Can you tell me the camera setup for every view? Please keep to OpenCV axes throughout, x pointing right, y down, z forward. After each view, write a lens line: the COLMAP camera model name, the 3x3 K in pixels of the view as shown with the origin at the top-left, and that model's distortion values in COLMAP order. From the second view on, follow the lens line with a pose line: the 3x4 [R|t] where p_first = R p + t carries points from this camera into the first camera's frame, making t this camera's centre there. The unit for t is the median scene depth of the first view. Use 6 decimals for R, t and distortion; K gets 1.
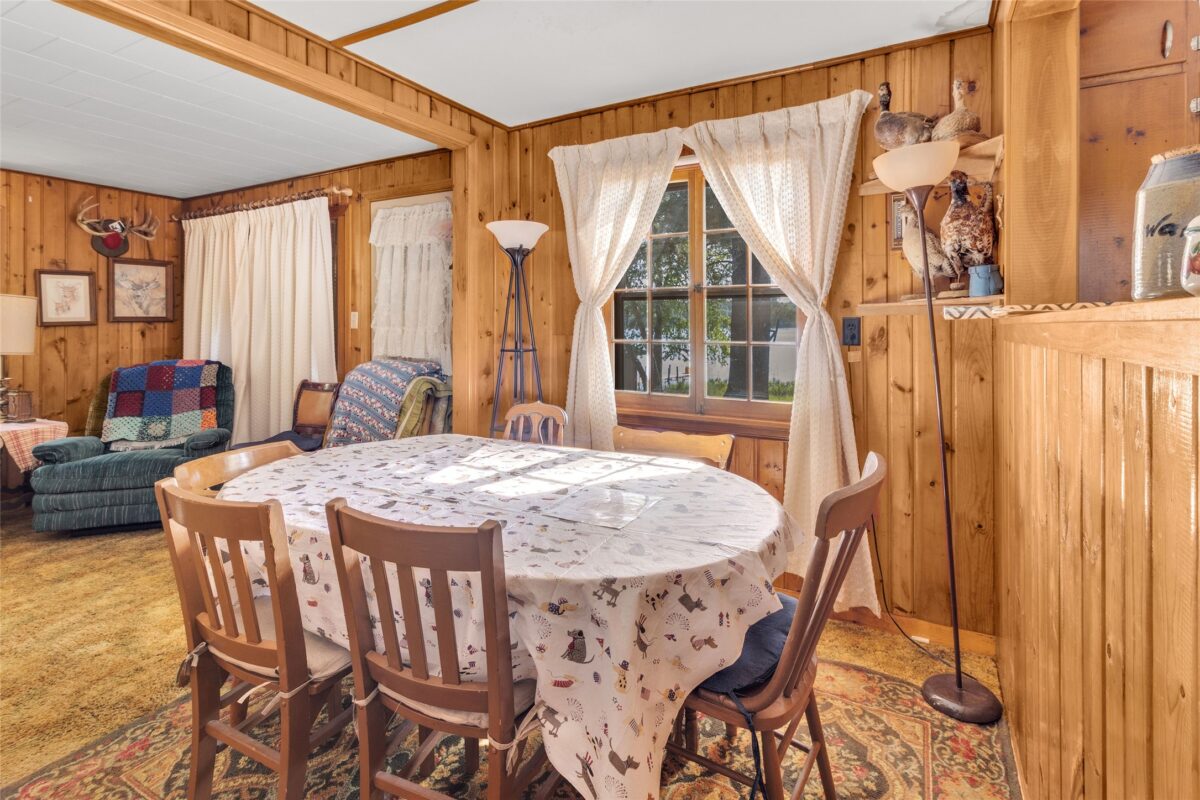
lens RADIAL K [[572.8, 0, 604.4], [0, 572.8, 327.2], [0, 0, 1]] dist [0.003974, -0.000088]
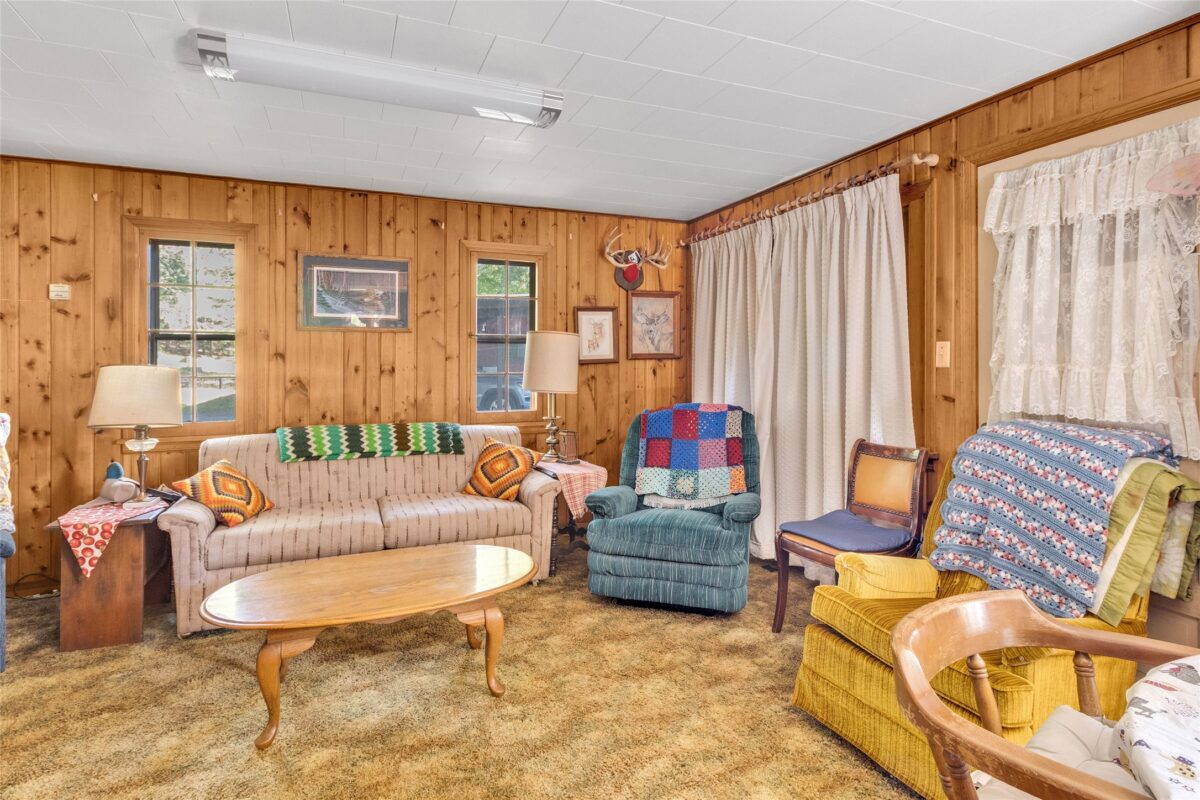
lens RADIAL K [[572.8, 0, 584.6], [0, 572.8, 359.4], [0, 0, 1]] dist [0.003974, -0.000088]
pose [[0.778237, -0.006108, -0.627941, -0.346604], [0.002511, 0.999975, -0.006615, -0.003126], [0.627965, 0.003571, 0.778233, 0.236525]]
